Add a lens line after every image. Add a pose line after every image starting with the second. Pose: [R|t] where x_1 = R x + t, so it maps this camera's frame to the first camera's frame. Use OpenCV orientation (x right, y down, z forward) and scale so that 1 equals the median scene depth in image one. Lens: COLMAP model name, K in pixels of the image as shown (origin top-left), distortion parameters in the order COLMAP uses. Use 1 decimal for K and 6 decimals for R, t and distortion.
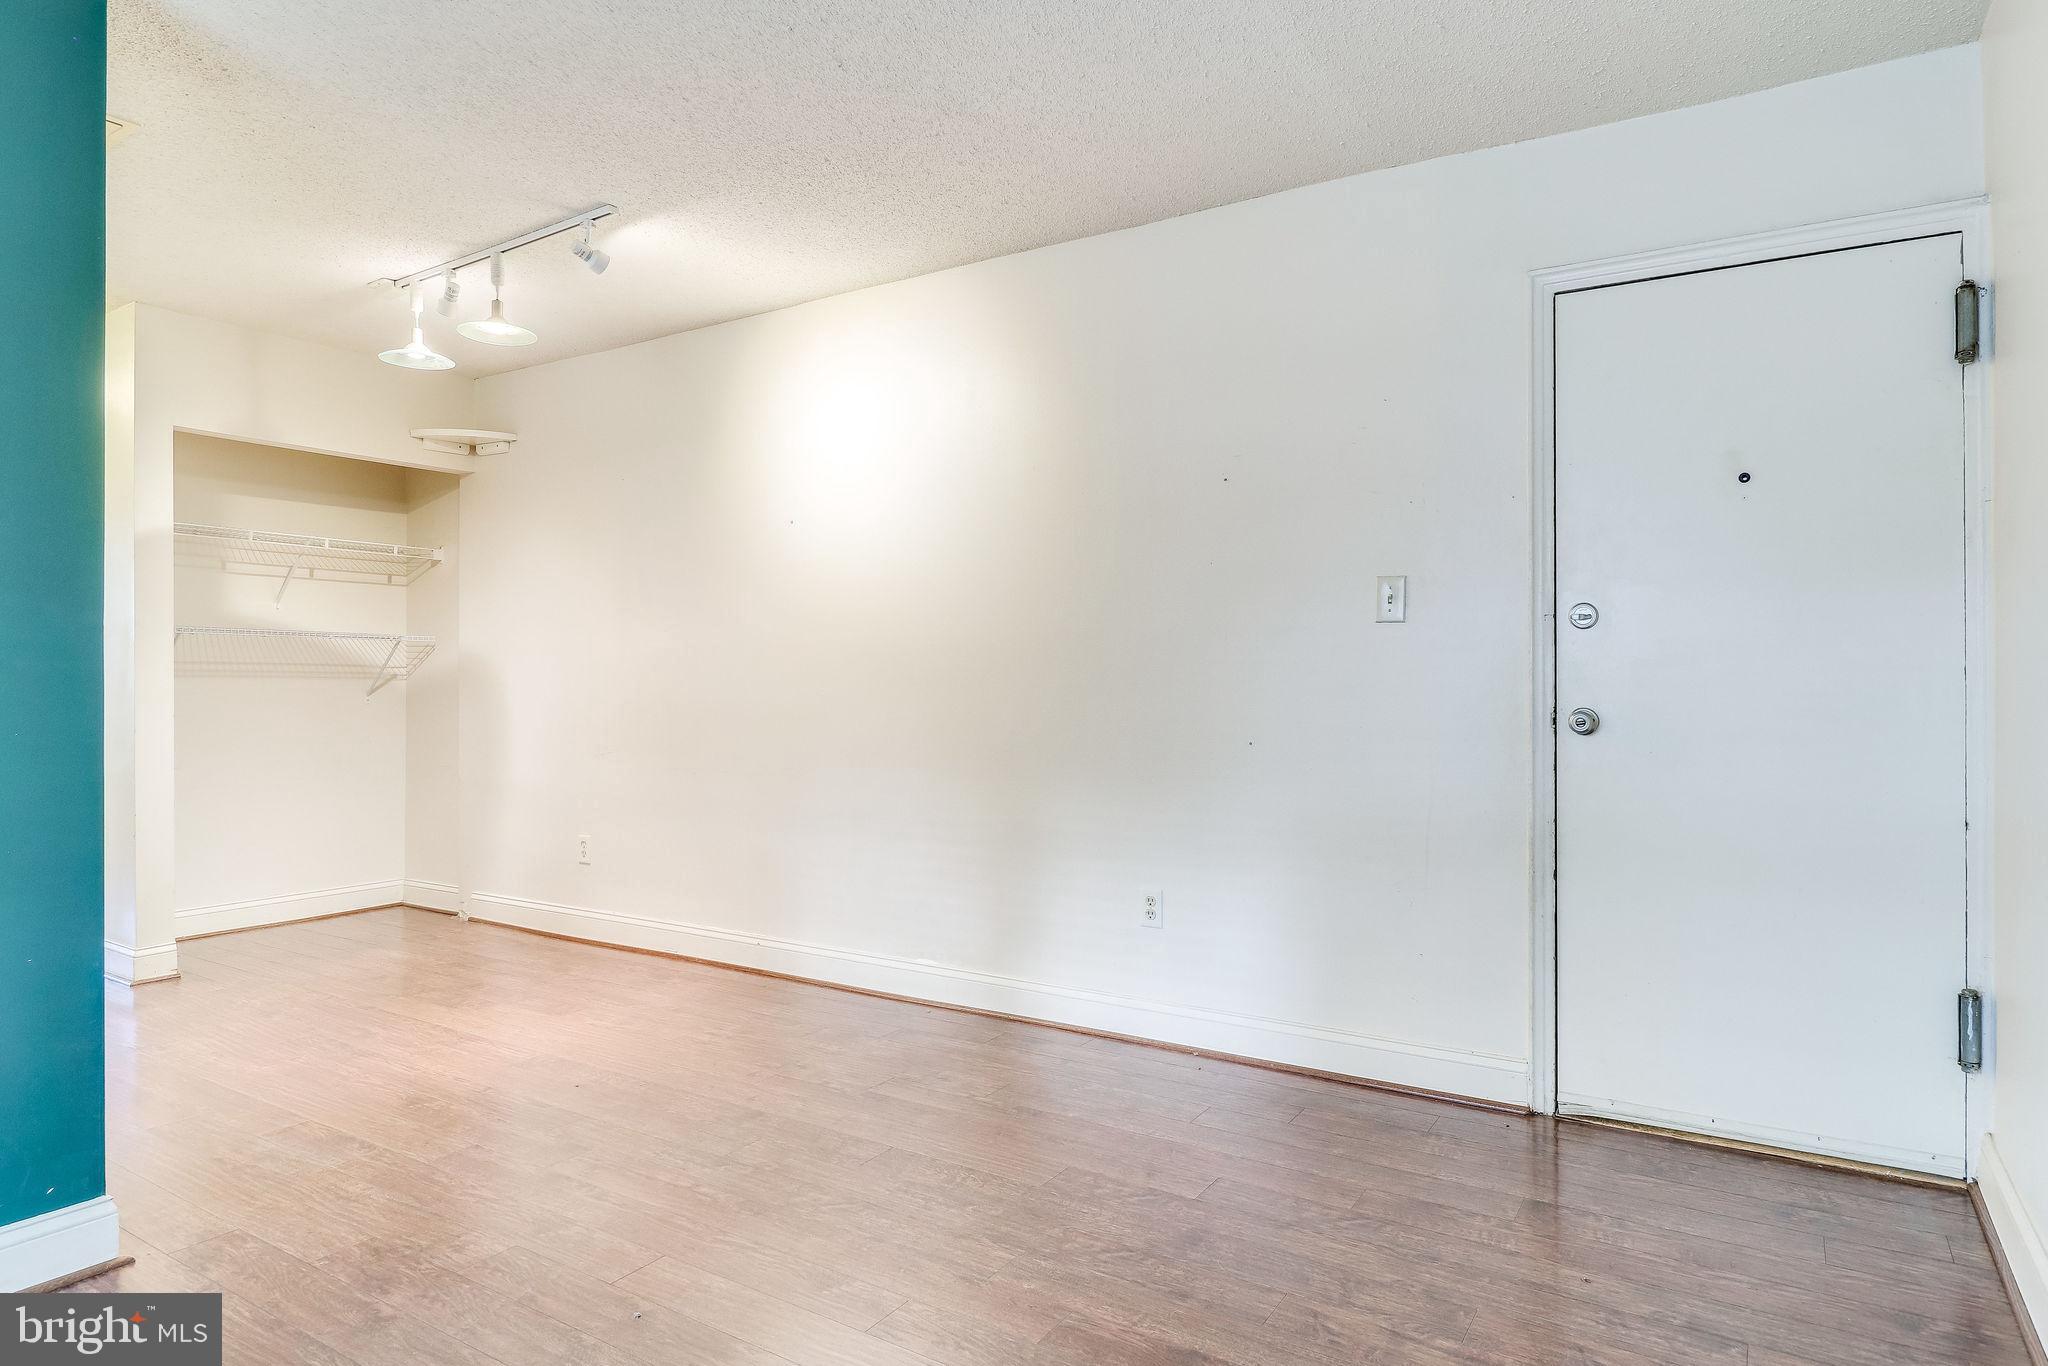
lens RADIAL K [[1196.2, 0, 1017.7], [0, 1196.2, 669.7], [0, 0, 1]] dist [0.008694, -0.012515]
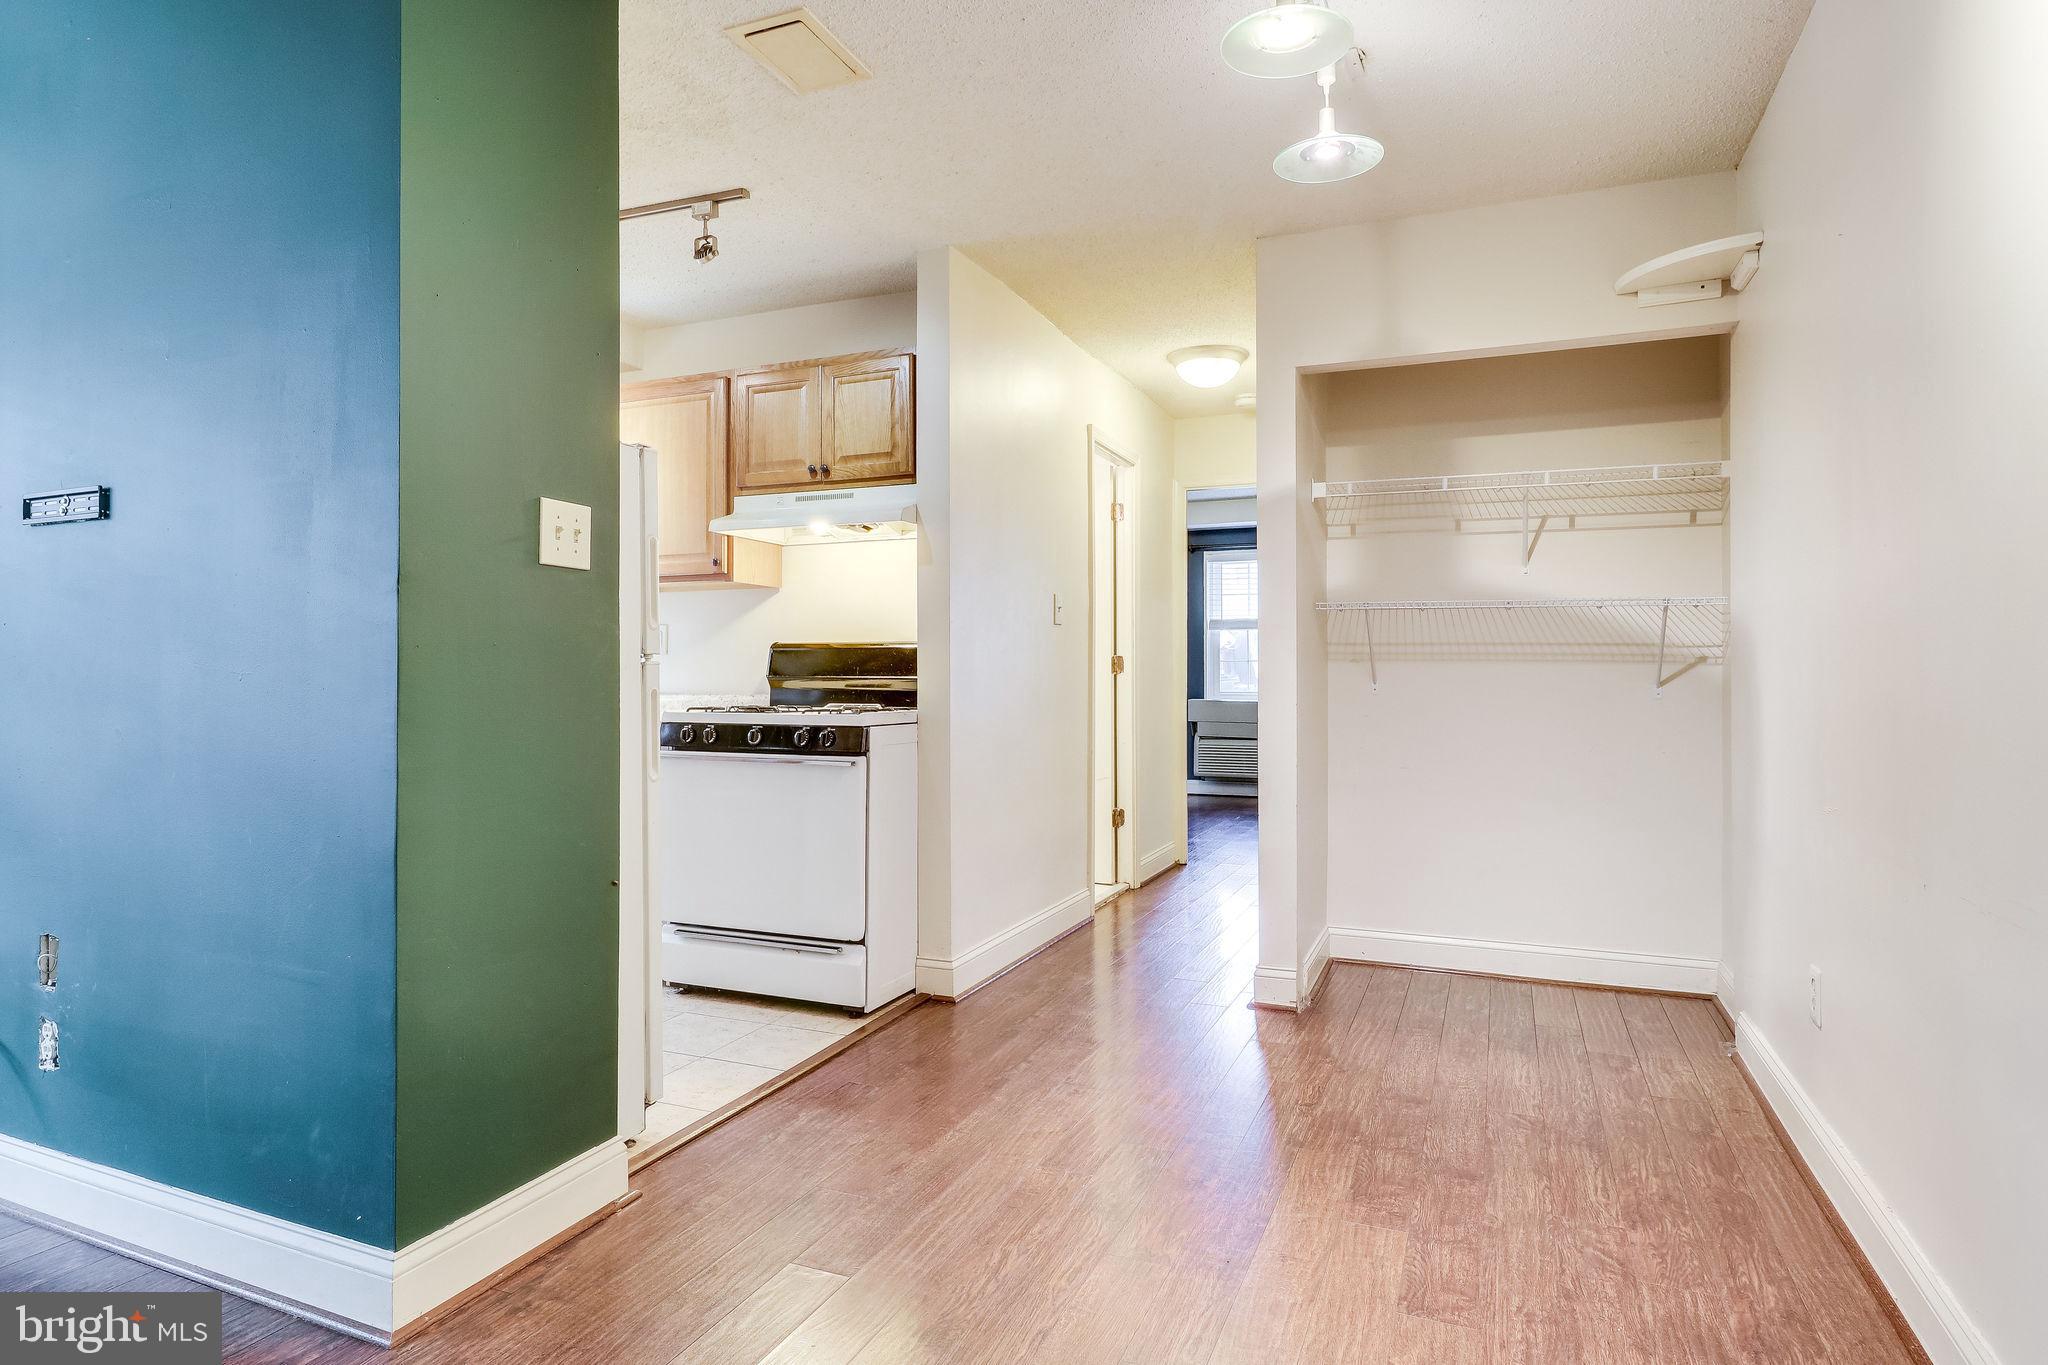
lens RADIAL K [[1128.7, 0, 1019.9], [0, 1128.7, 666.6], [0, 0, 1]] dist [0.011868, -0.014808]
pose [[0.176604, -0.000989, -0.984282, 0.049816], [0.003400, 0.999994, -0.000395, 0.009549], [0.984276, -0.003277, 0.176606, 0.578416]]
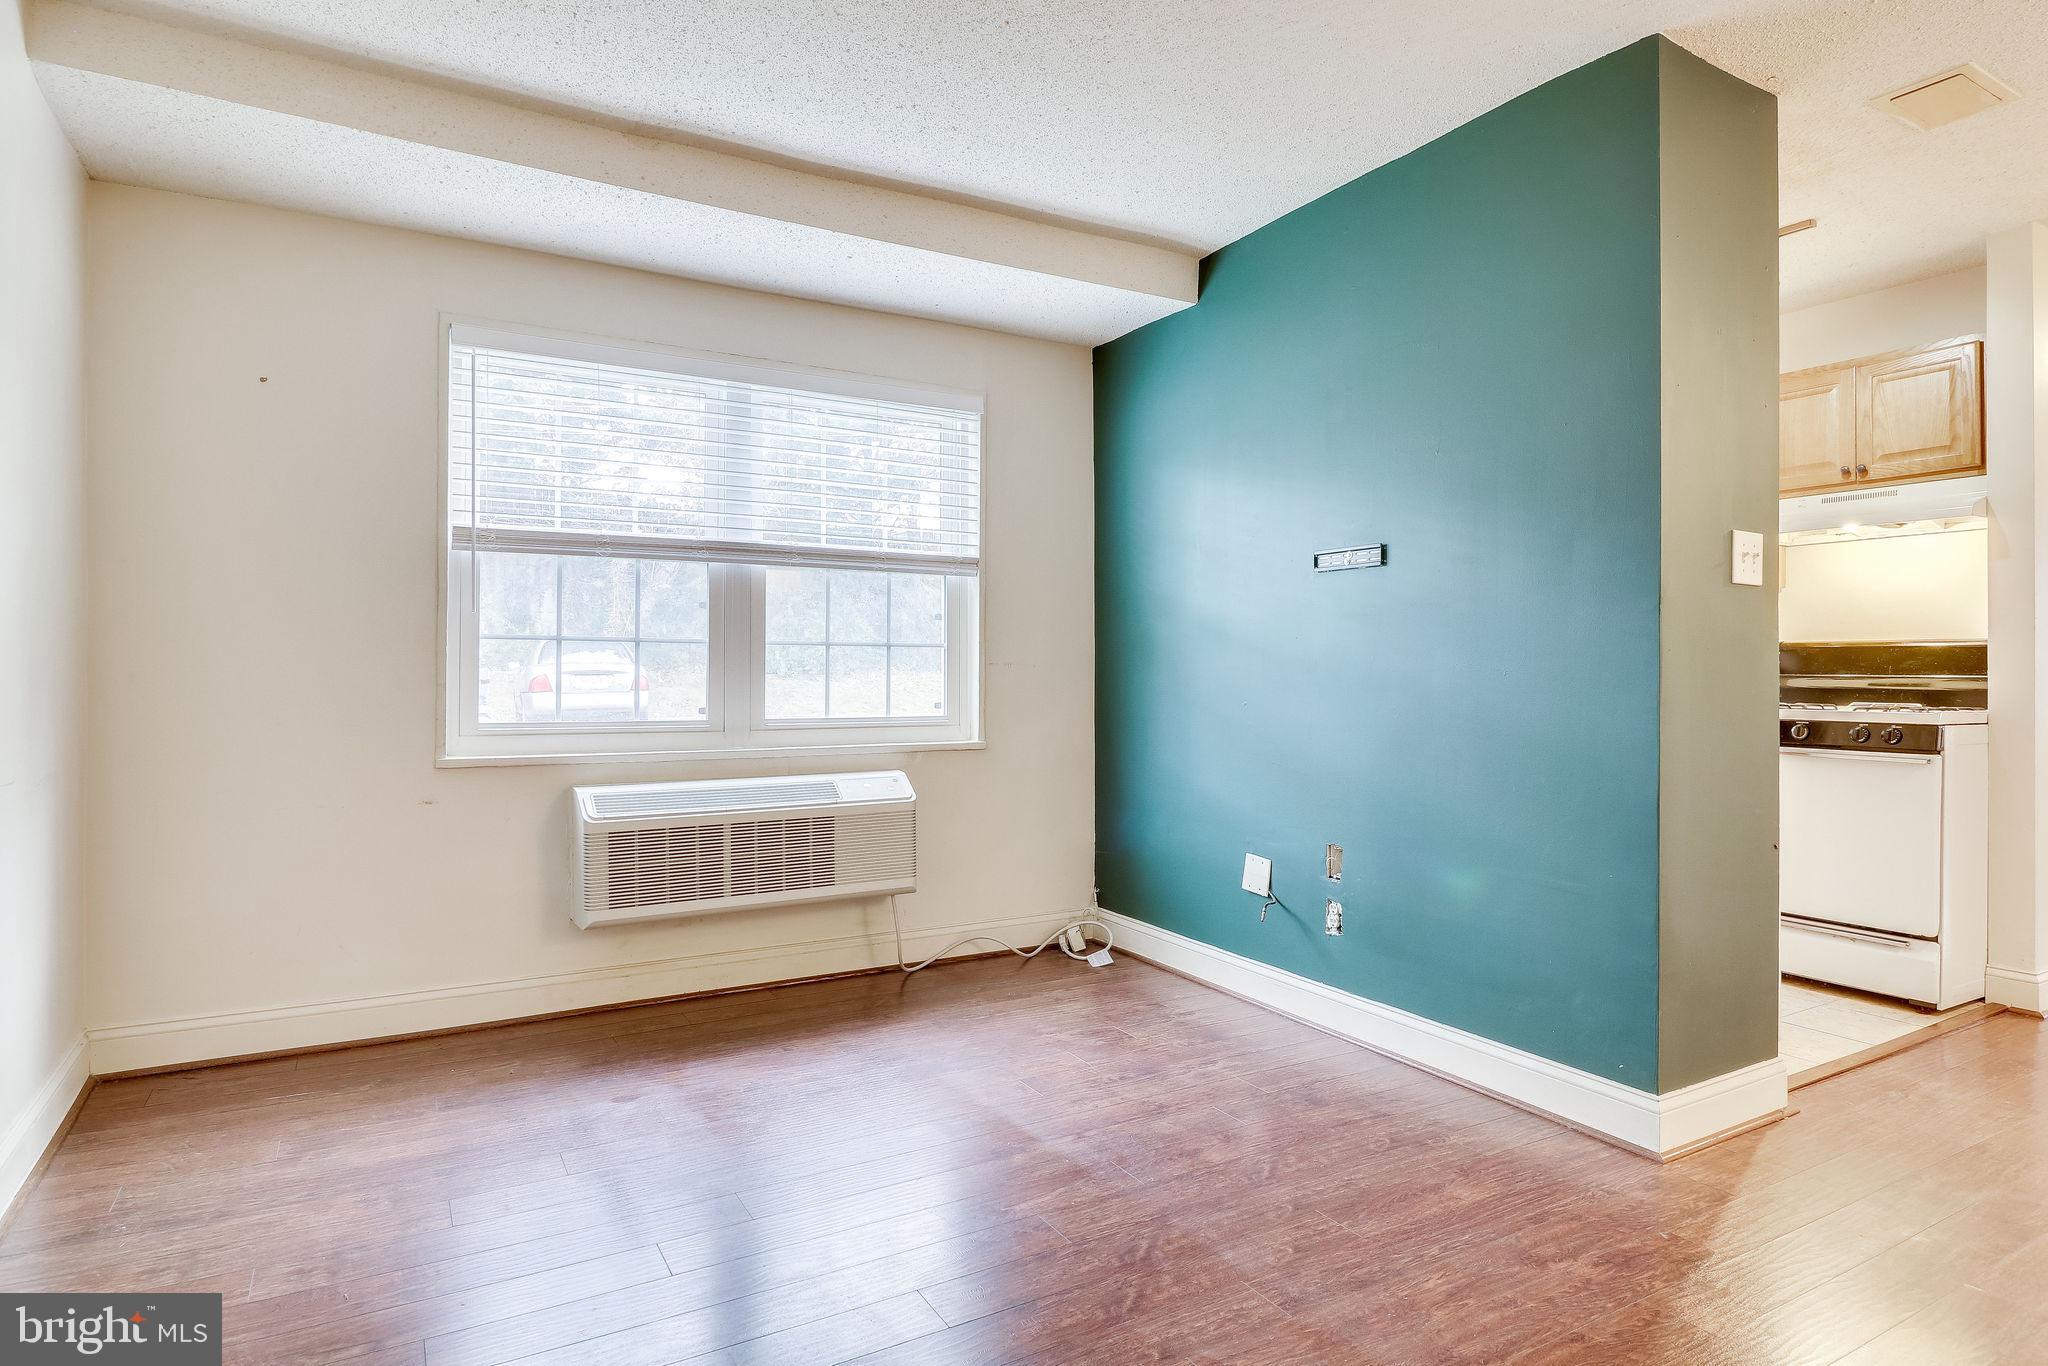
lens RADIAL K [[1128.7, 0, 1024.3], [0, 1128.7, 676.3], [0, 0, 1]] dist [0.011868, -0.014808]
pose [[-0.450217, 0.007364, -0.892889, 0.219519], [0.003793, 0.999973, 0.006334, 0.009231], [0.892911, -0.000535, -0.450233, 0.421351]]
